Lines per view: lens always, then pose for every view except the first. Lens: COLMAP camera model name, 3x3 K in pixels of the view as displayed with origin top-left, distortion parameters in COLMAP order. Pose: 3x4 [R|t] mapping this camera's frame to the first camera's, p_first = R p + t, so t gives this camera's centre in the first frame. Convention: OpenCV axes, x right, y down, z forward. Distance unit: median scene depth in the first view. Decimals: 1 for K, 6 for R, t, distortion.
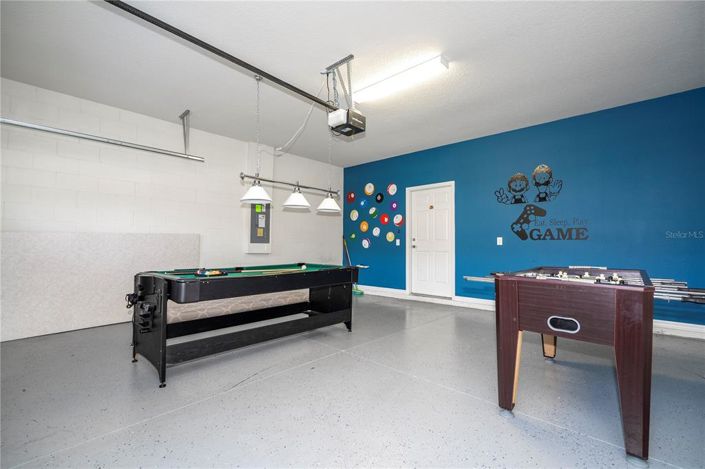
lens RADIAL K [[318.5, 0, 354.4], [0, 318.5, 235.1], [0, 0, 1]] dist [-0.002439, 0.001051]
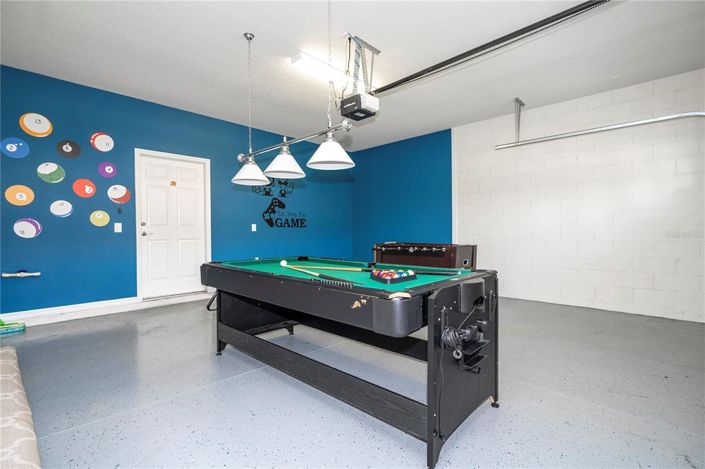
lens RADIAL K [[335.7, 0, 352.5], [0, 335.7, 234.5], [0, 0, 1]] dist [0.001602, 0.000177]
pose [[0.008782, -0.011539, 0.999895, -0.726903], [-0.027249, 0.999559, 0.011775, 0.020683], [-0.999590, -0.027349, 0.008464, 0.679597]]
